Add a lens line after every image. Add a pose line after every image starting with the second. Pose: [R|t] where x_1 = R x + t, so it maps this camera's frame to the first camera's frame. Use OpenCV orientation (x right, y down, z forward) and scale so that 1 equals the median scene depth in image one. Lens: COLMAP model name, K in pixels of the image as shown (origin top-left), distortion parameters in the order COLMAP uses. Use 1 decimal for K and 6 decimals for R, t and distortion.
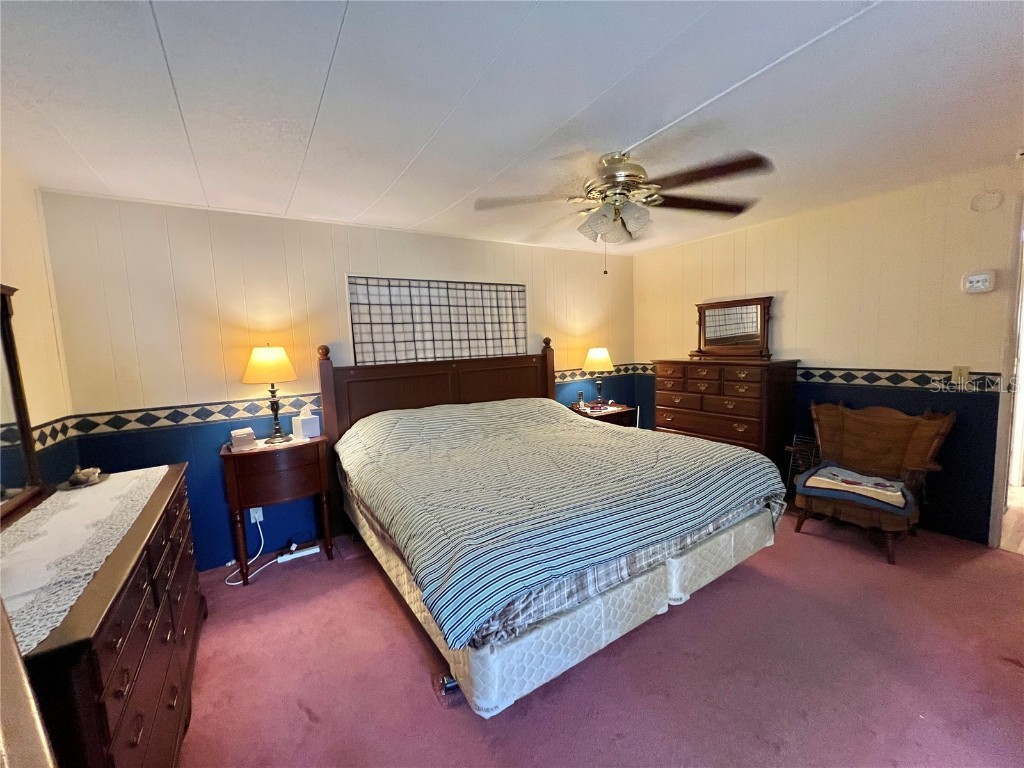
lens RADIAL K [[410.8, 0, 509.2], [0, 410.8, 382.4], [0, 0, 1]] dist [-0.003777, 0.000255]
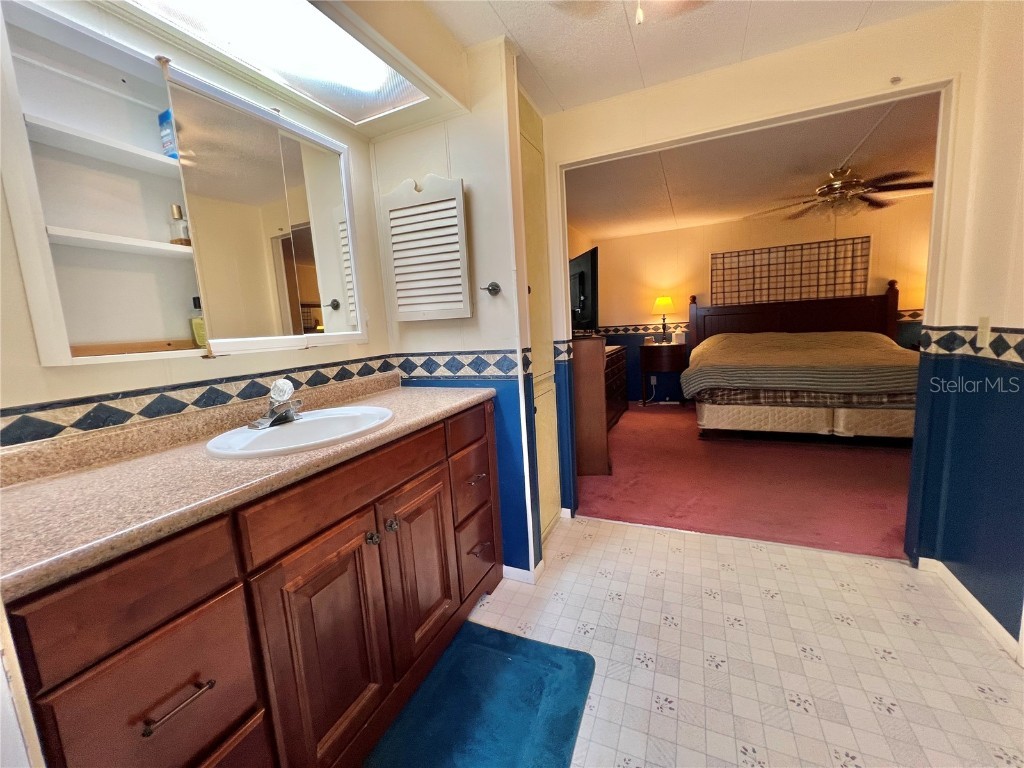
lens RADIAL K [[414.6, 0, 512.3], [0, 414.6, 383.8], [0, 0, 1]] dist [0.003102, 0.000476]
pose [[0.553503, 0.126343, -0.823208, 0.682243], [-0.041380, 0.991378, 0.124331, 0.104940], [0.831818, -0.034754, 0.553959, -0.717228]]
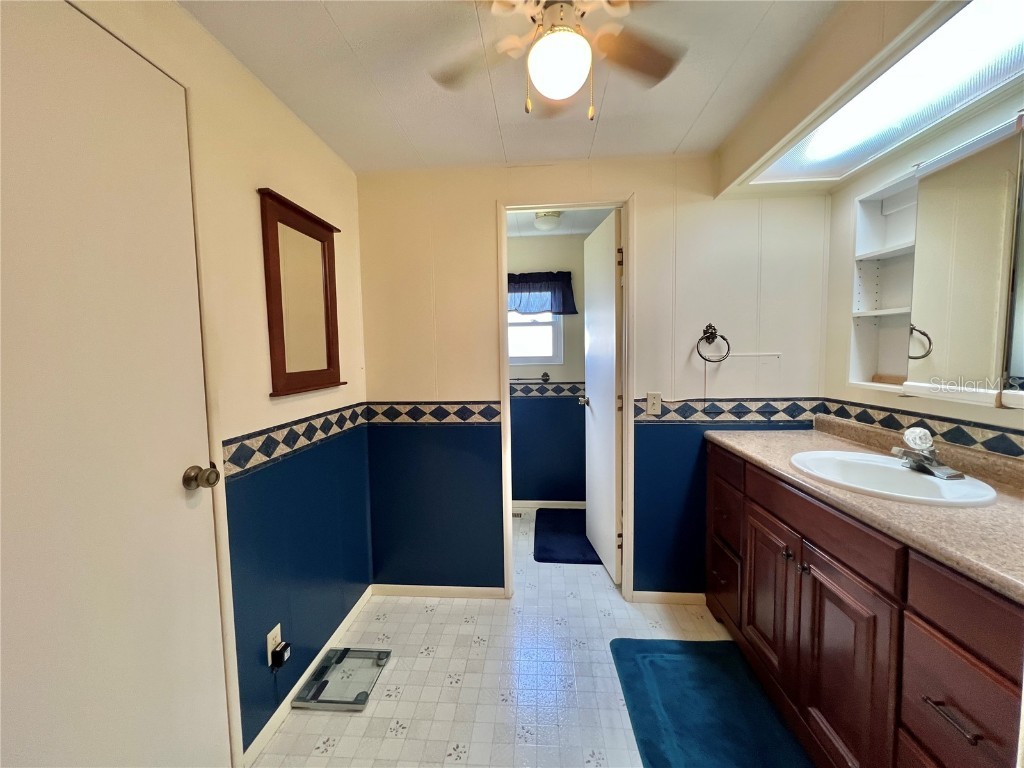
lens RADIAL K [[410.8, 0, 508.8], [0, 410.8, 383.7], [0, 0, 1]] dist [-0.003777, 0.000255]
pose [[-0.795623, 0.003865, 0.605780, 0.254121], [0.103178, 0.986233, 0.129221, 0.013587], [-0.596941, 0.165314, -0.785069, -0.056435]]
